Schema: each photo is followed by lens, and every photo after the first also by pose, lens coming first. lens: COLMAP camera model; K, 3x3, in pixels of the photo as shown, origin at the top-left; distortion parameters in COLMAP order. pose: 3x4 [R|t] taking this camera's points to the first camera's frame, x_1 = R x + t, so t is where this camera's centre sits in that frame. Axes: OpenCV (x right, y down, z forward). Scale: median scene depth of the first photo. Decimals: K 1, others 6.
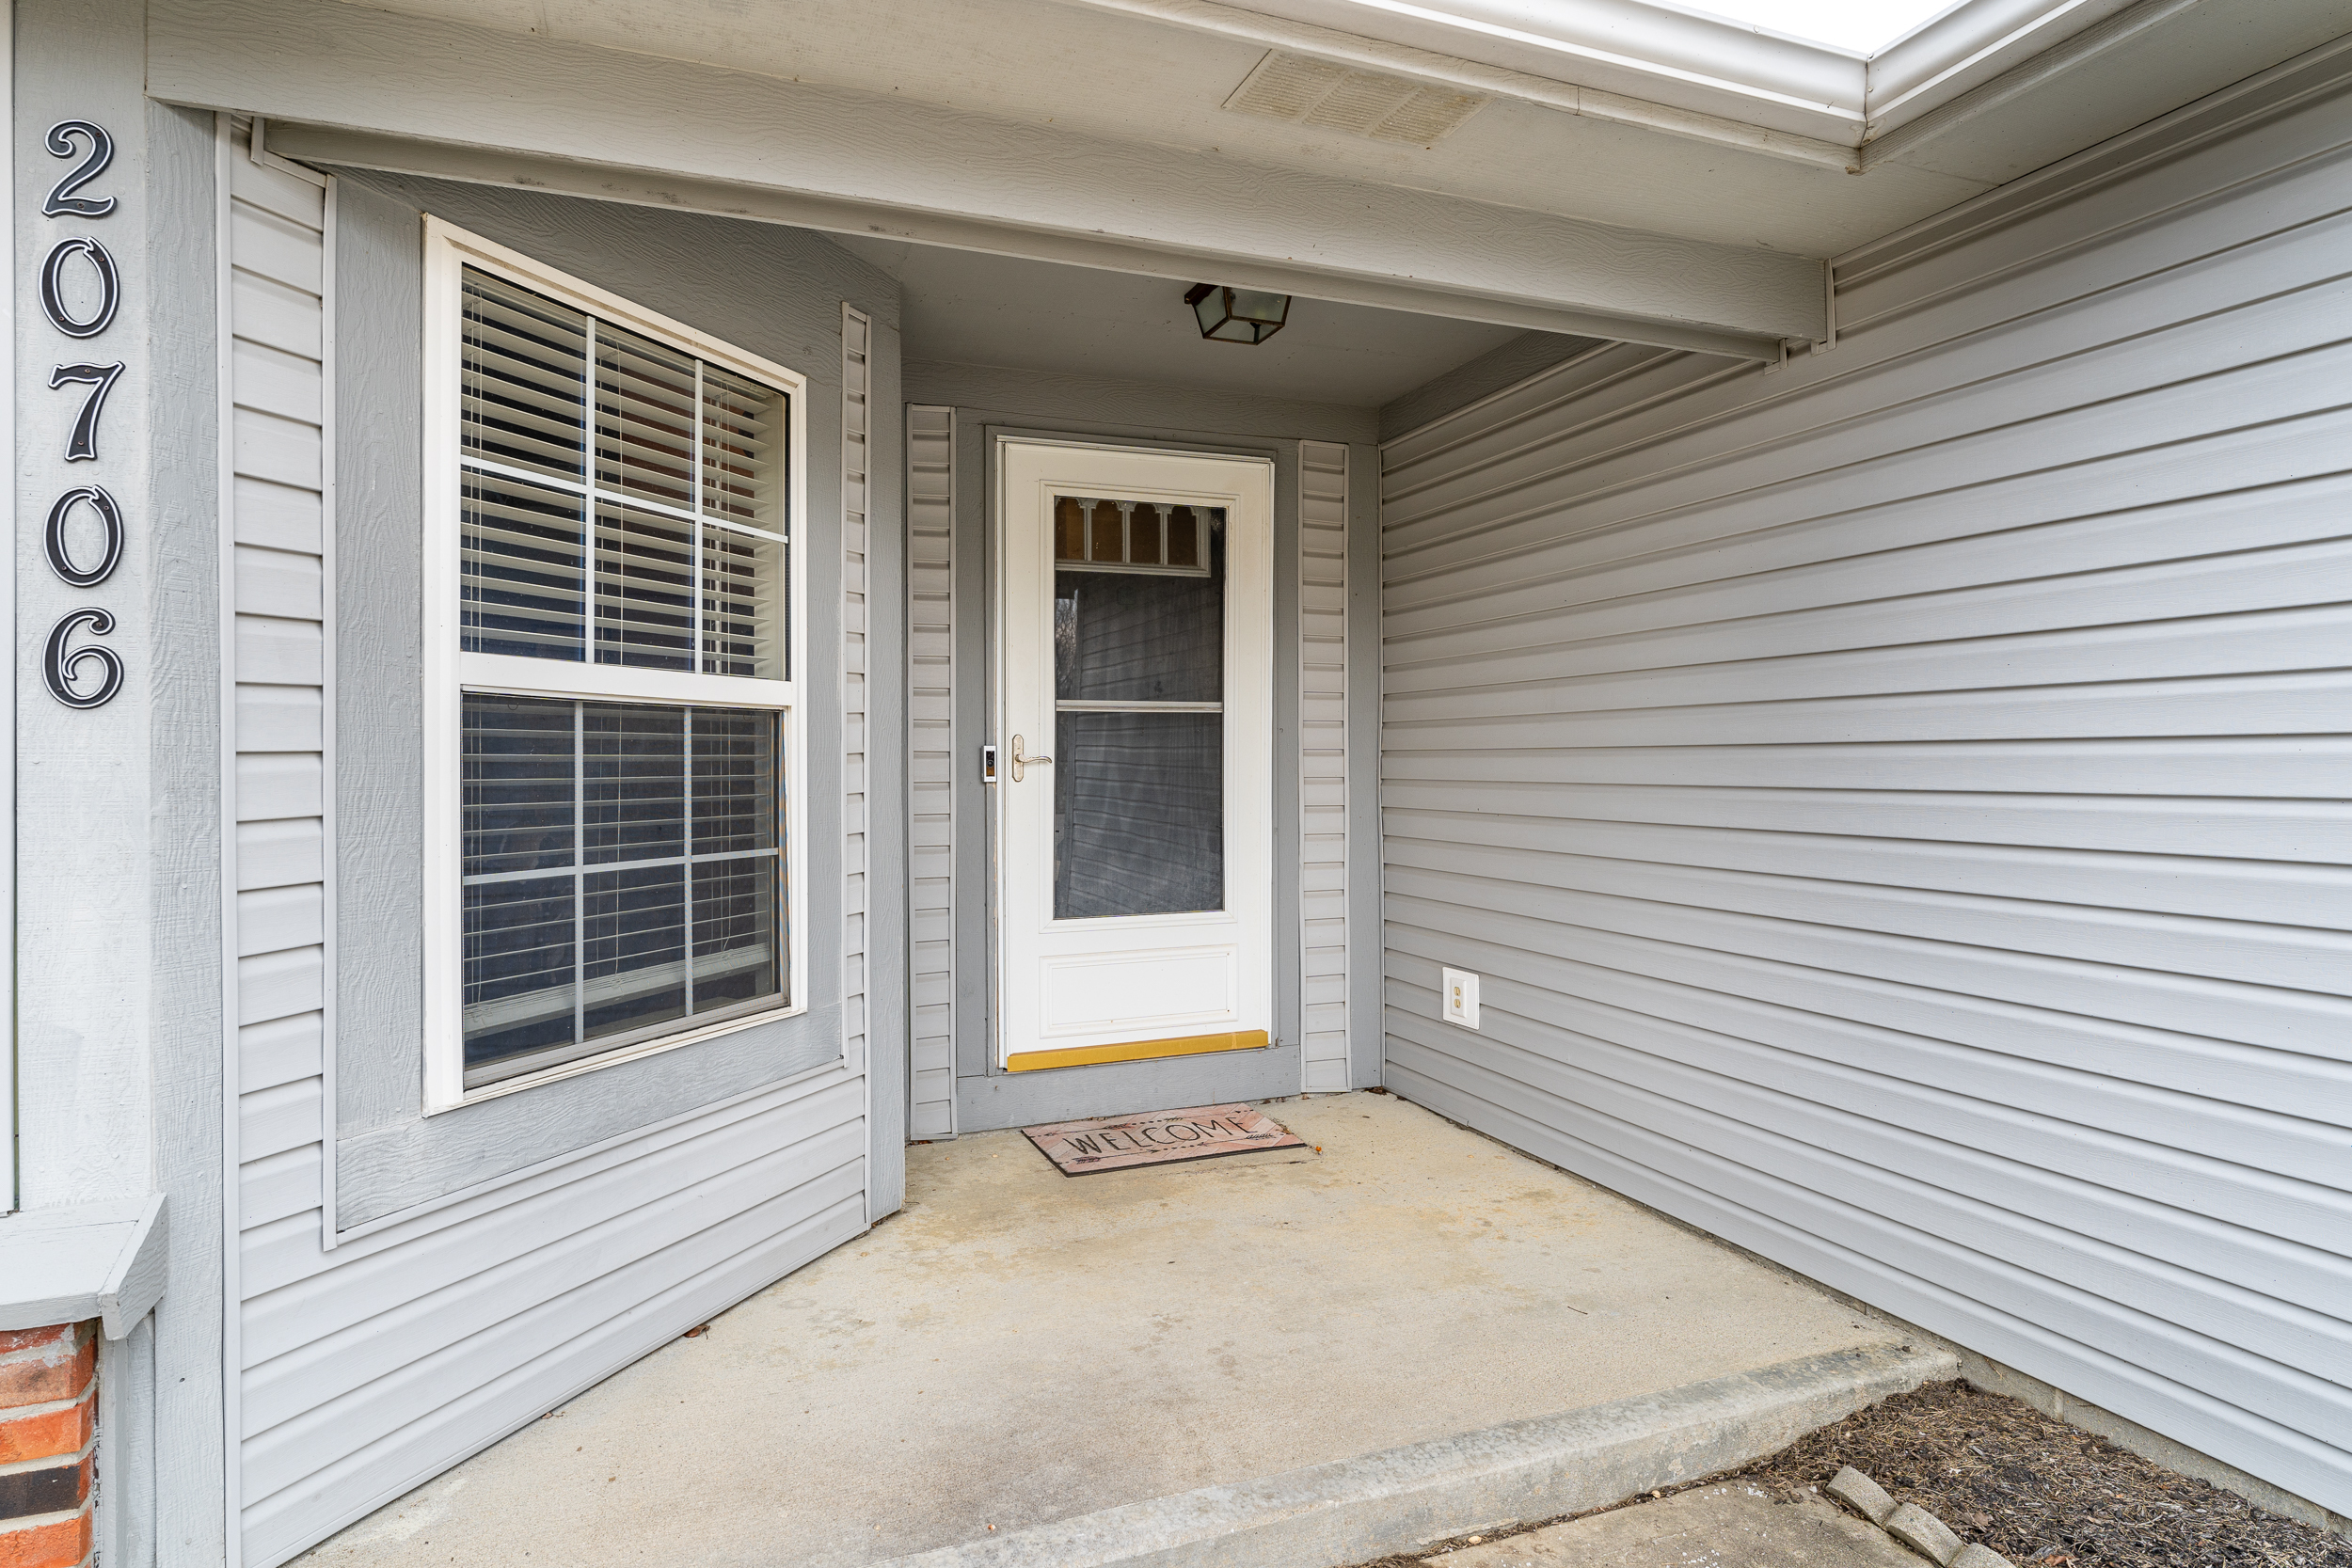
lens RADIAL K [[1237.9, 0, 1196.1], [0, 1237.9, 754.0], [0, 0, 1]] dist [-0.003878, -0.001329]
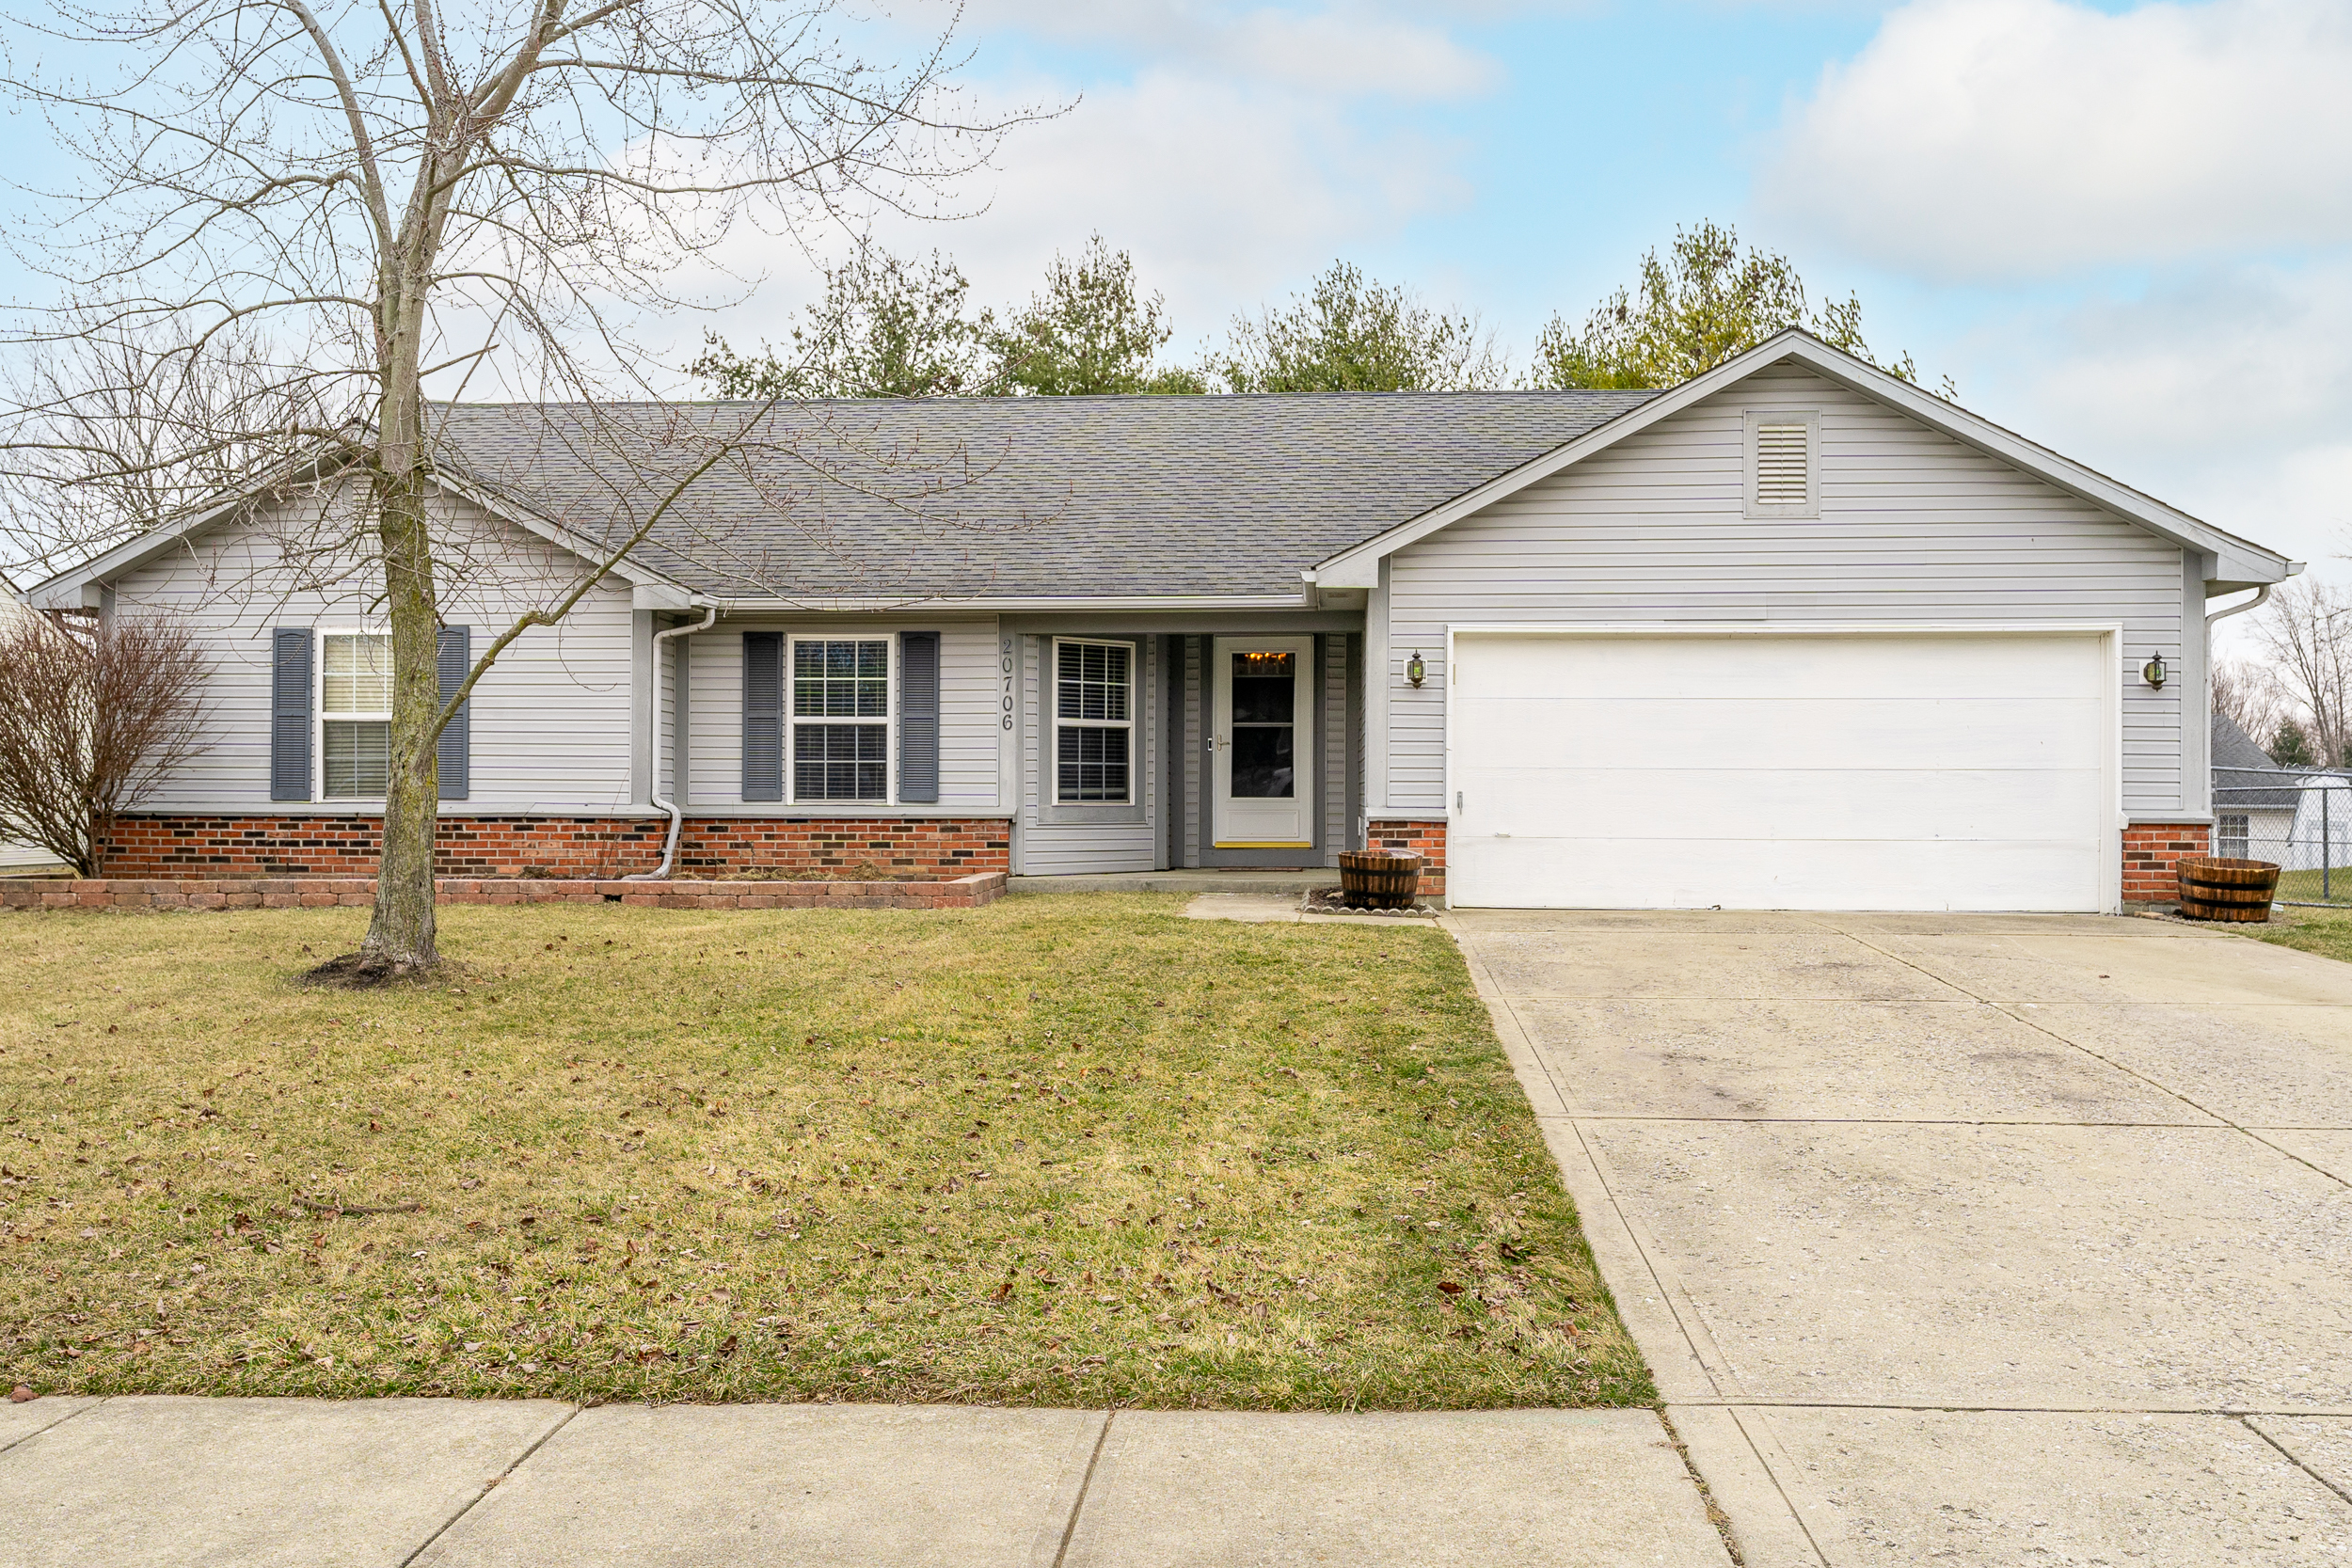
lens RADIAL K [[1911.6, 0, 1174.8], [0, 1911.6, 768.9], [0, 0, 1]] dist [-0.011685, -0.000881]
pose [[0.890657, -0.001347, -0.454673, 2.799905], [-0.002085, 0.999973, -0.007045, 0.149363], [0.454670, 0.007223, 0.890631, -4.751940]]
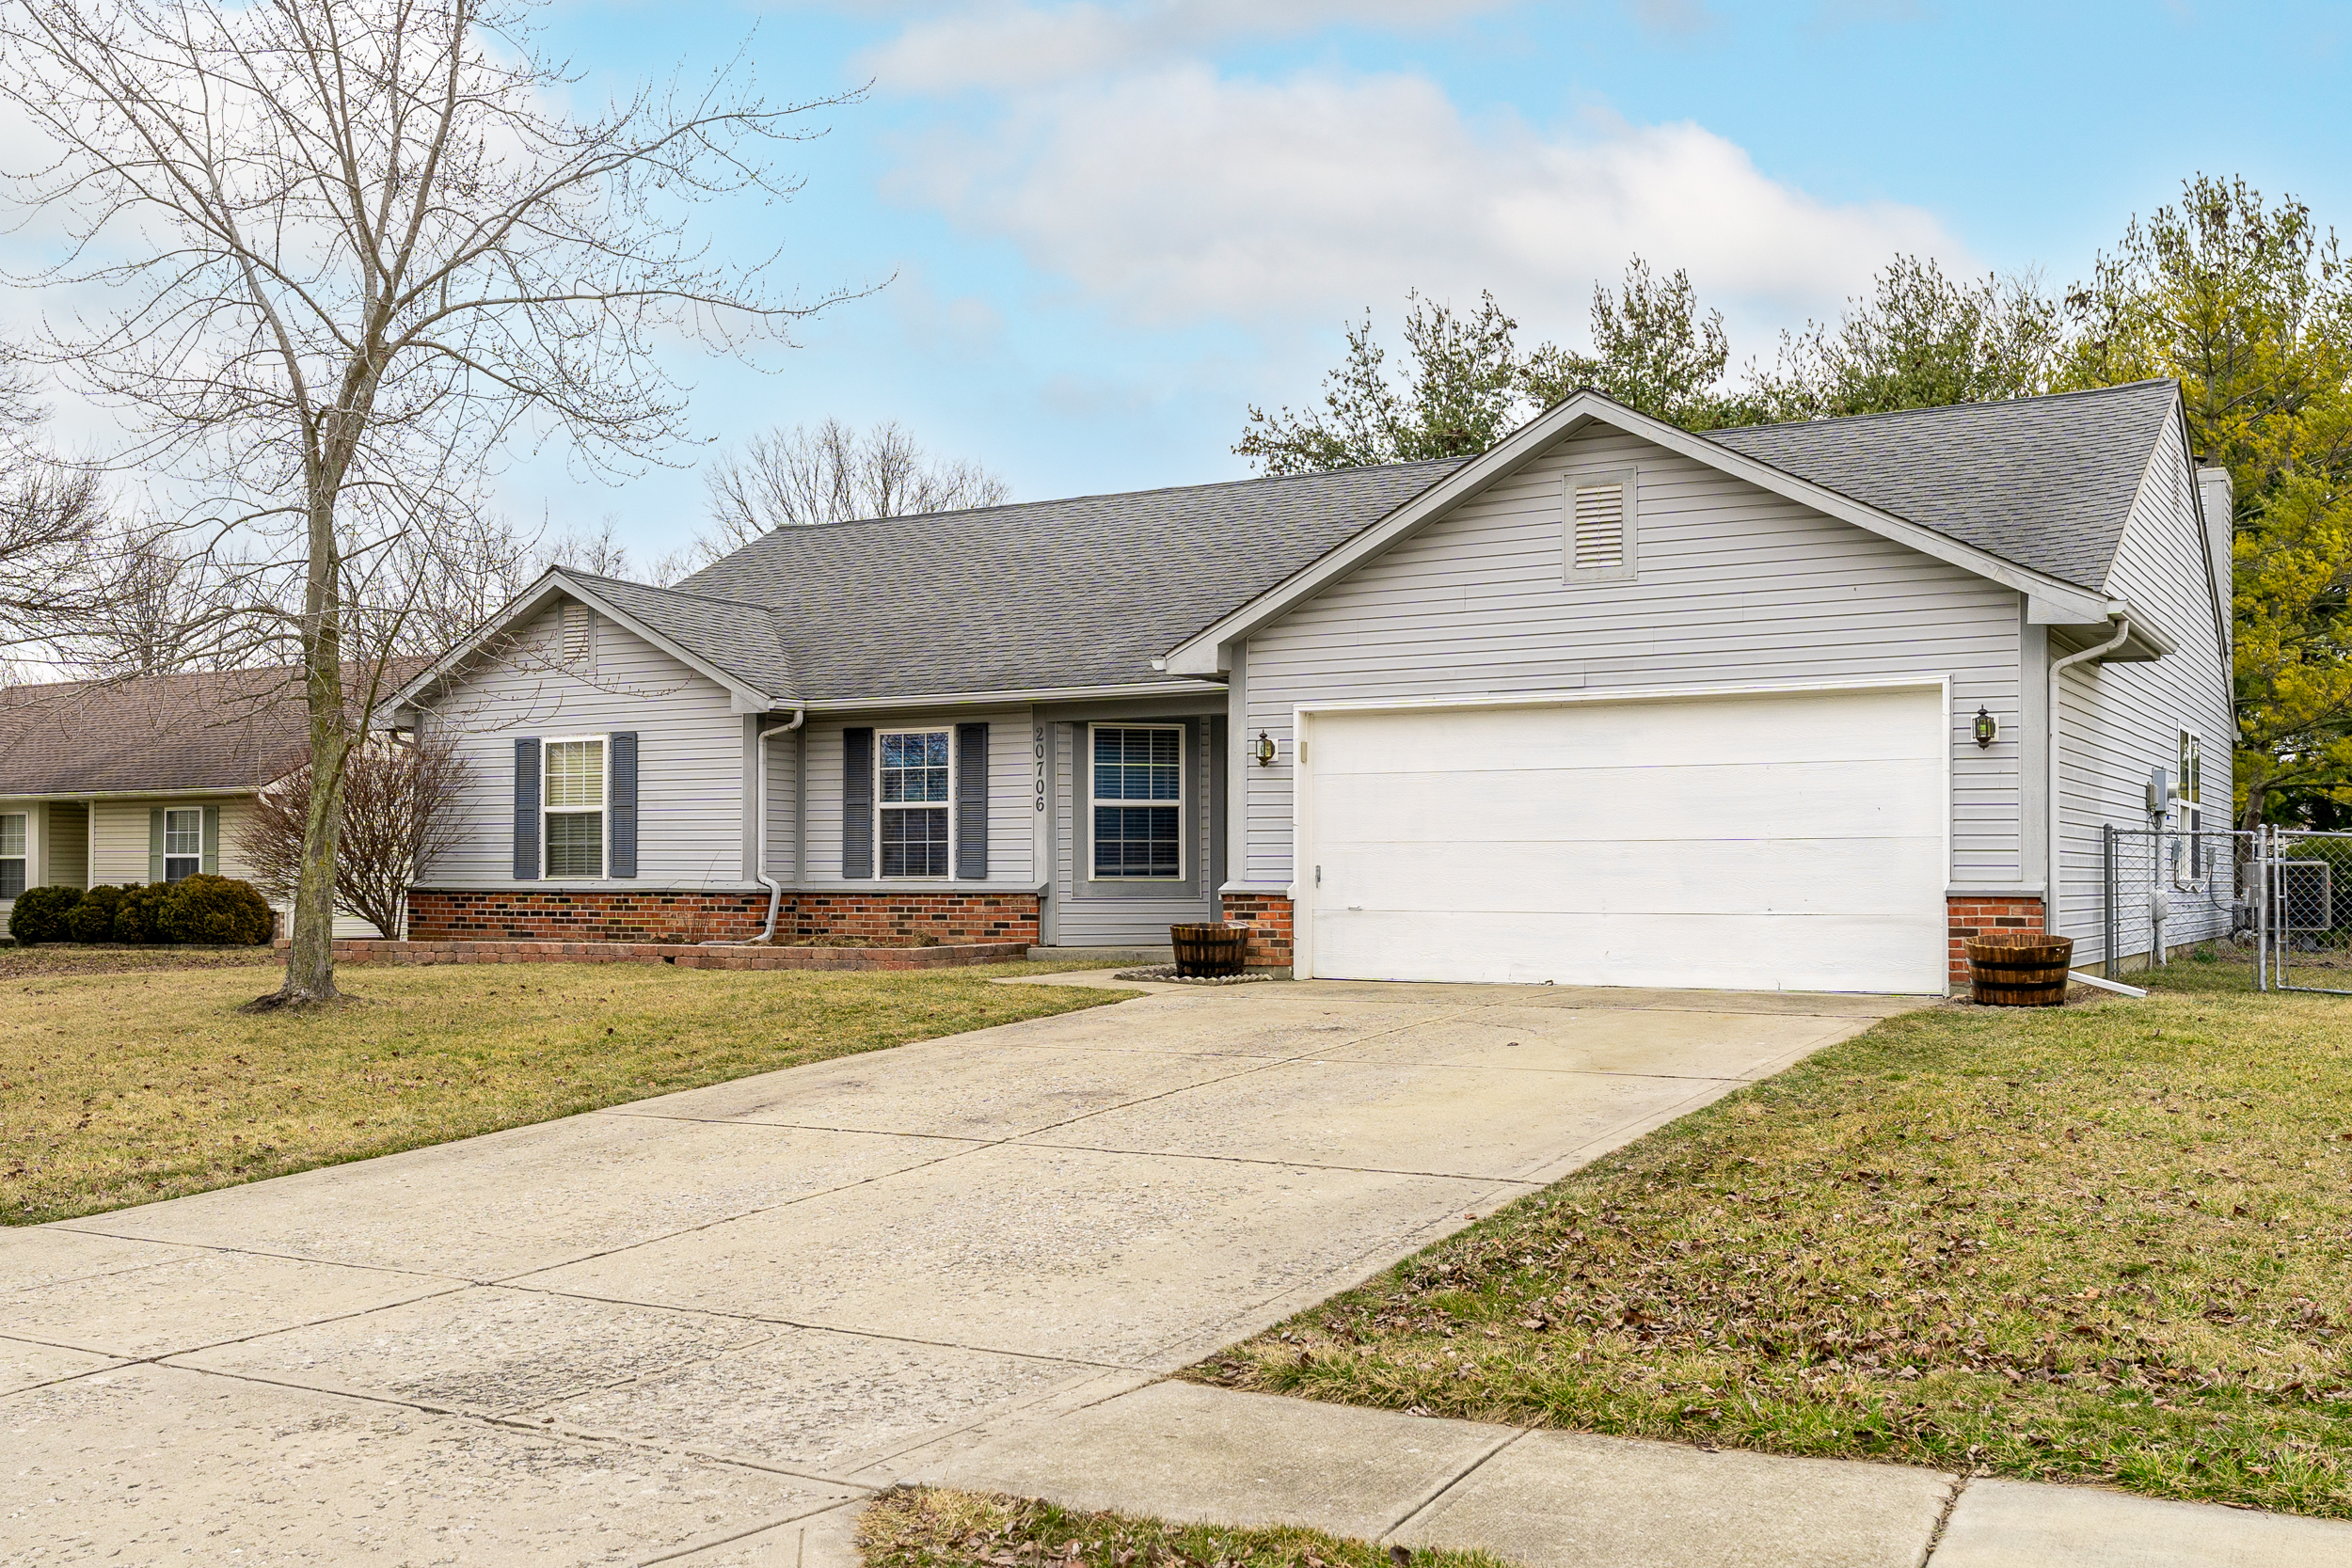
lens RADIAL K [[2186.4, 0, 1177.3], [0, 2186.4, 805.0], [0, 0, 1]] dist [-0.006549, 0.000000]
pose [[0.601121, -0.023992, -0.798797, 5.983810], [0.005248, 0.999646, -0.026075, 0.160947], [0.799140, 0.011482, 0.601035, -3.684834]]
